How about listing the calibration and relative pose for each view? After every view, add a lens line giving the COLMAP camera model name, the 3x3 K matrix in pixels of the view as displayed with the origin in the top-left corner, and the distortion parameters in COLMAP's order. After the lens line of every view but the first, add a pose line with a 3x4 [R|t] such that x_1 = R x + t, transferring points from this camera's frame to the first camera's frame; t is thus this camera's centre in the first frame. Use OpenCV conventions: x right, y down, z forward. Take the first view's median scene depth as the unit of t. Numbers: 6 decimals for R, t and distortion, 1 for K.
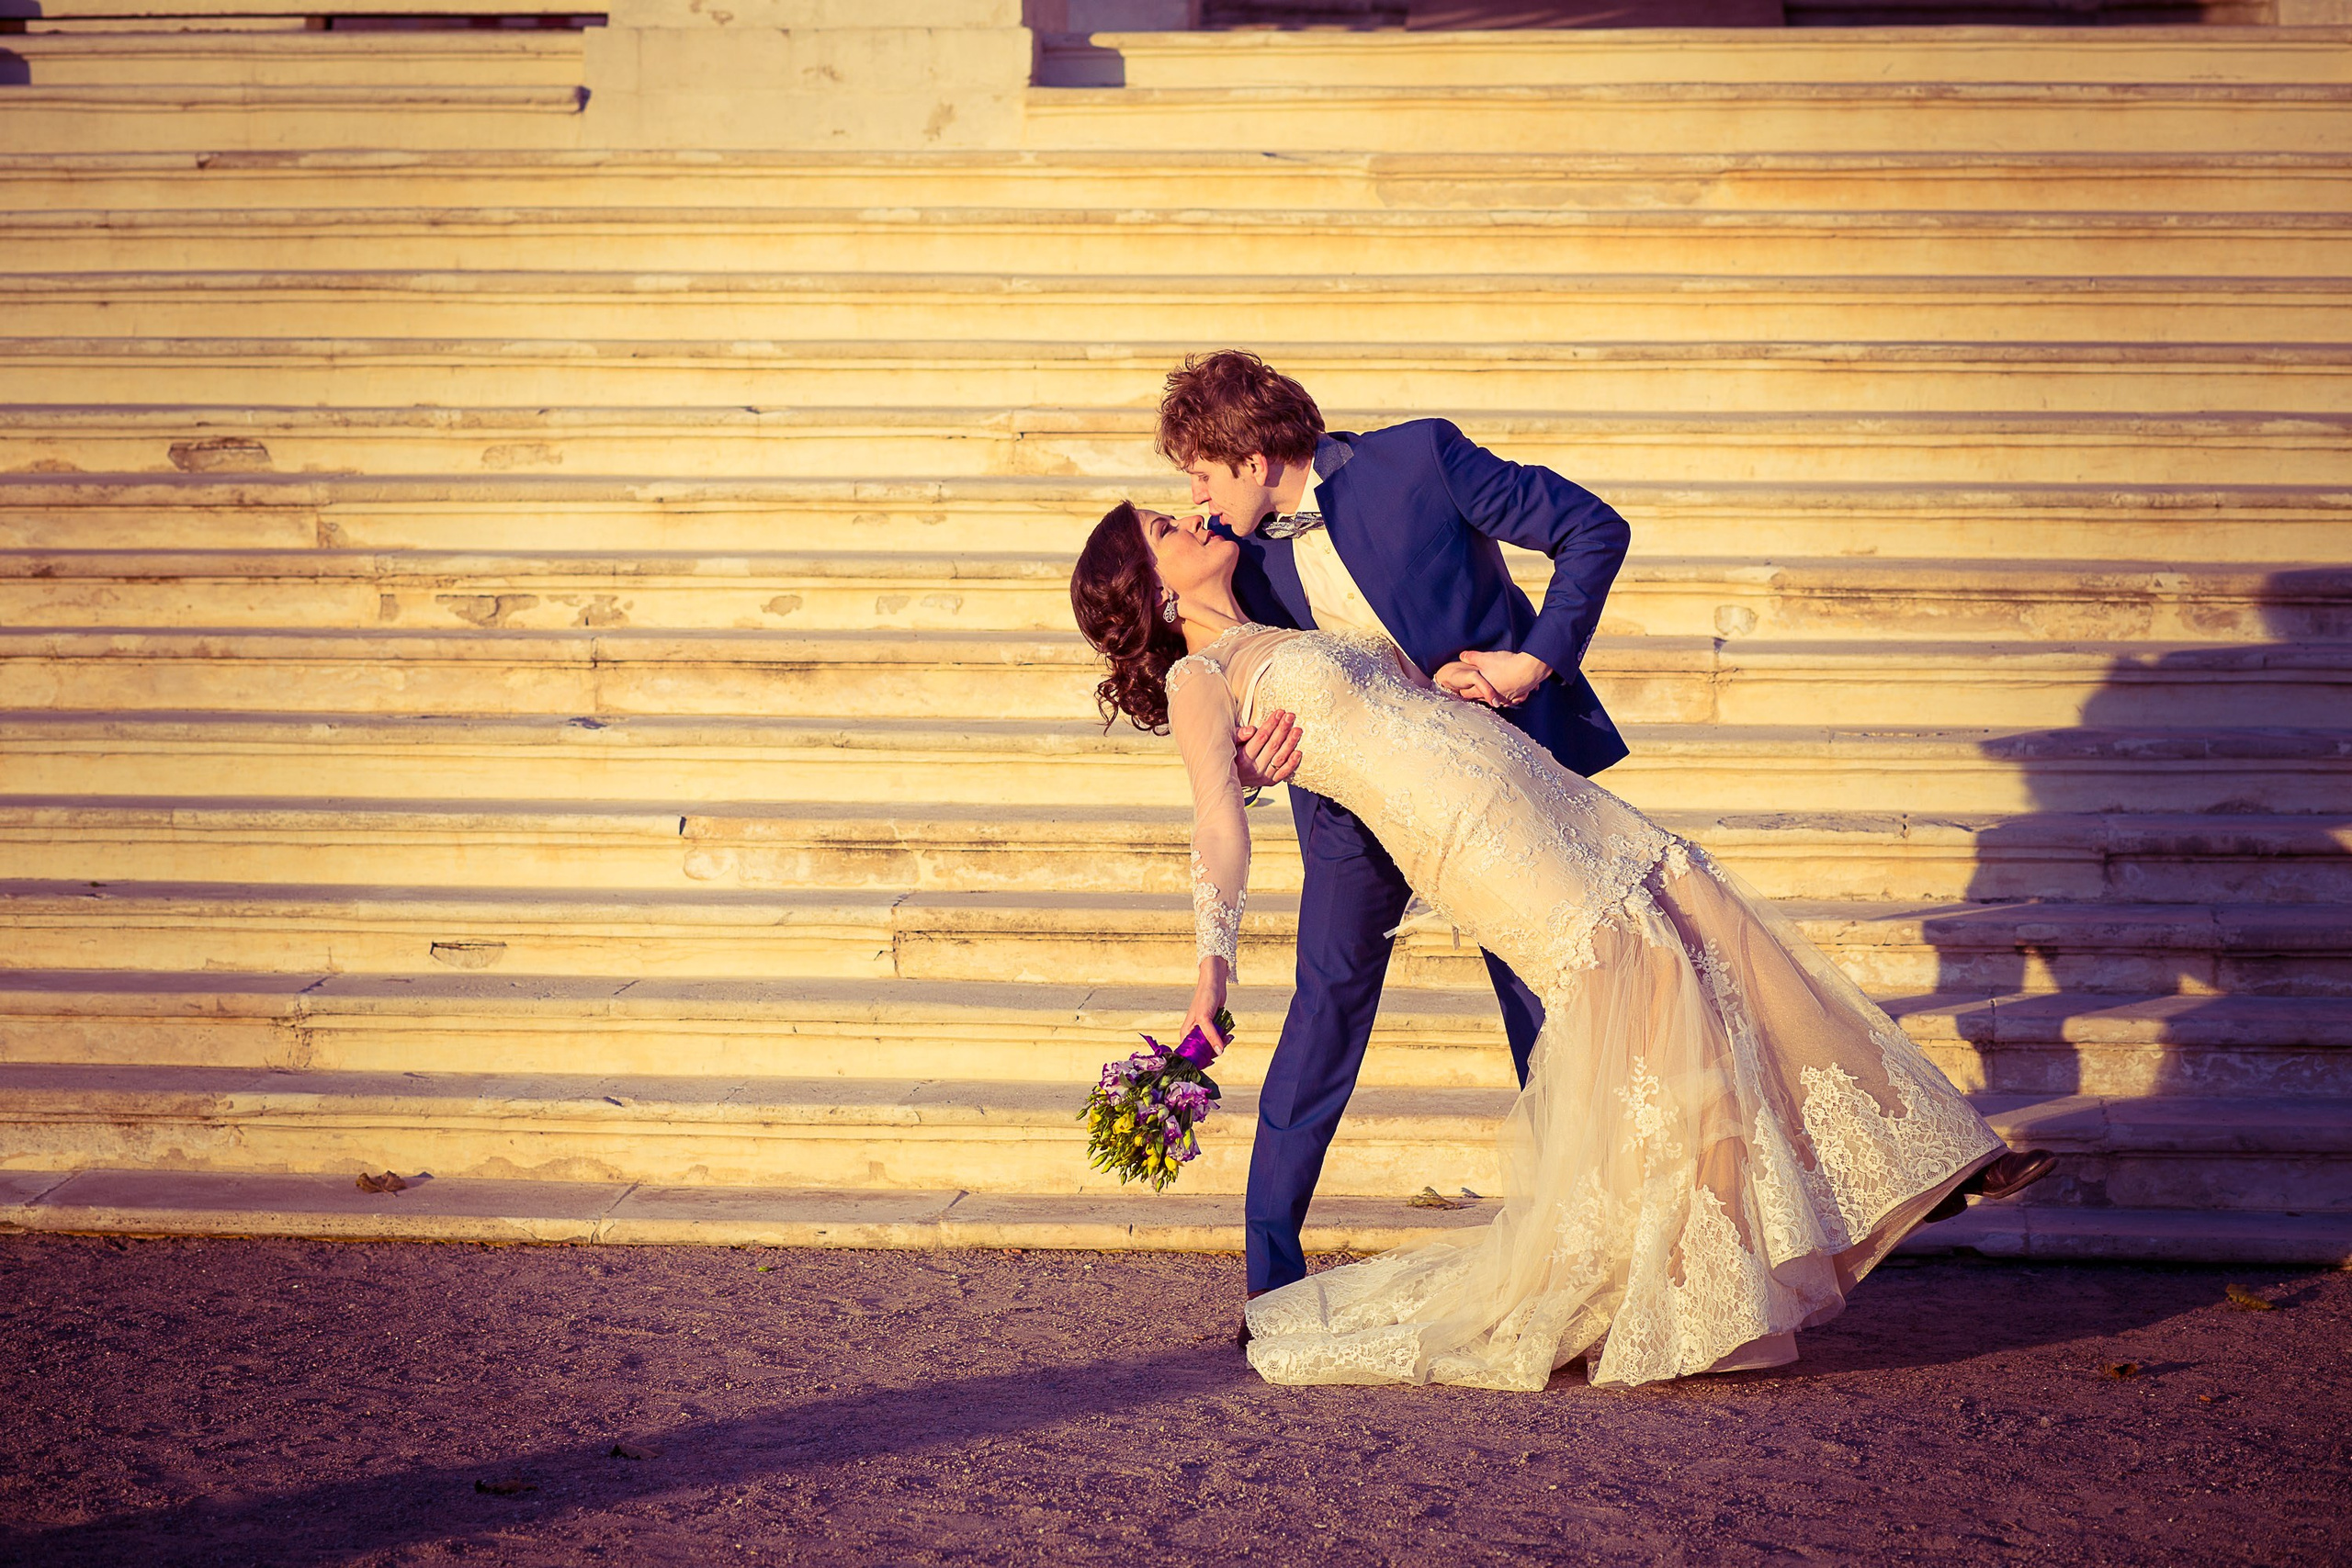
lens RADIAL K [[6540.2, 0, 1177.4], [0, 6540.2, 784.1], [0, 0, 1]] dist [-0.116638, 0.000000]
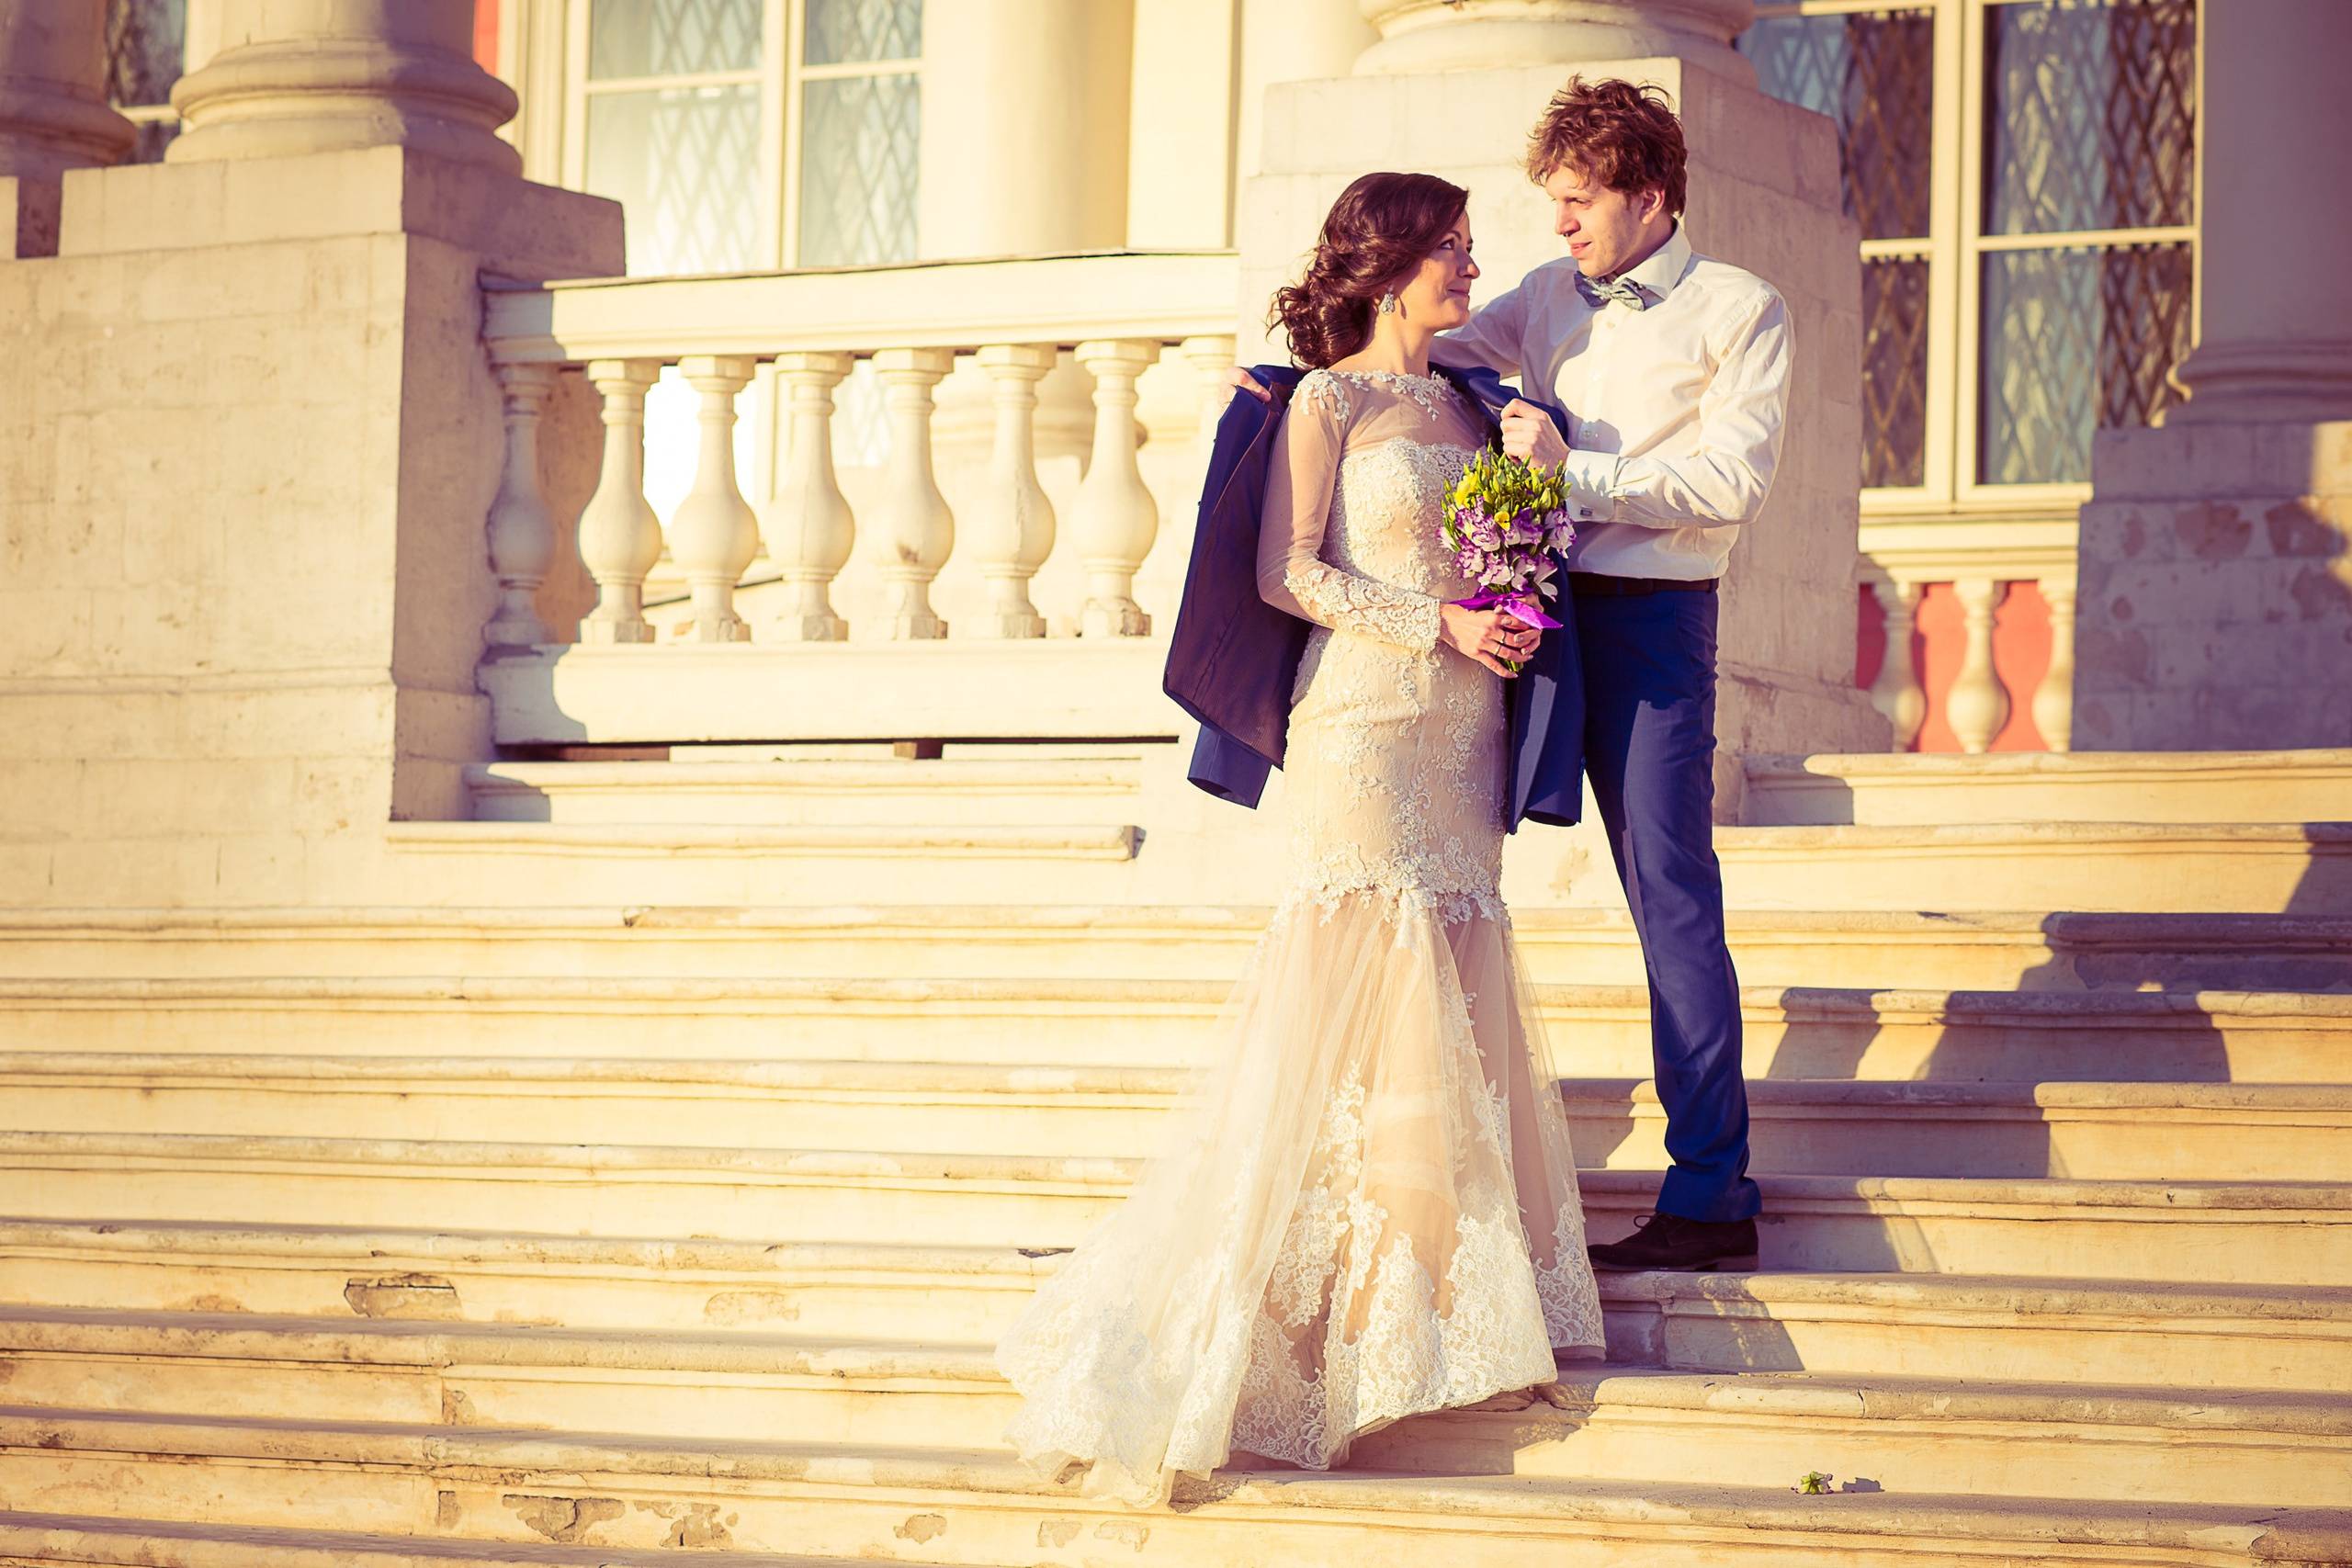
lens RADIAL K [[6540.2, 0, 1174.5], [0, 6540.2, 784.8], [0, 0, 1]] dist [-0.116638, 0.000000]
pose [[0.929616, -0.002997, -0.368518, 0.212585], [-0.045510, 0.991379, -0.122864, -0.020438], [0.365710, 0.130988, 0.921465, 0.332040]]
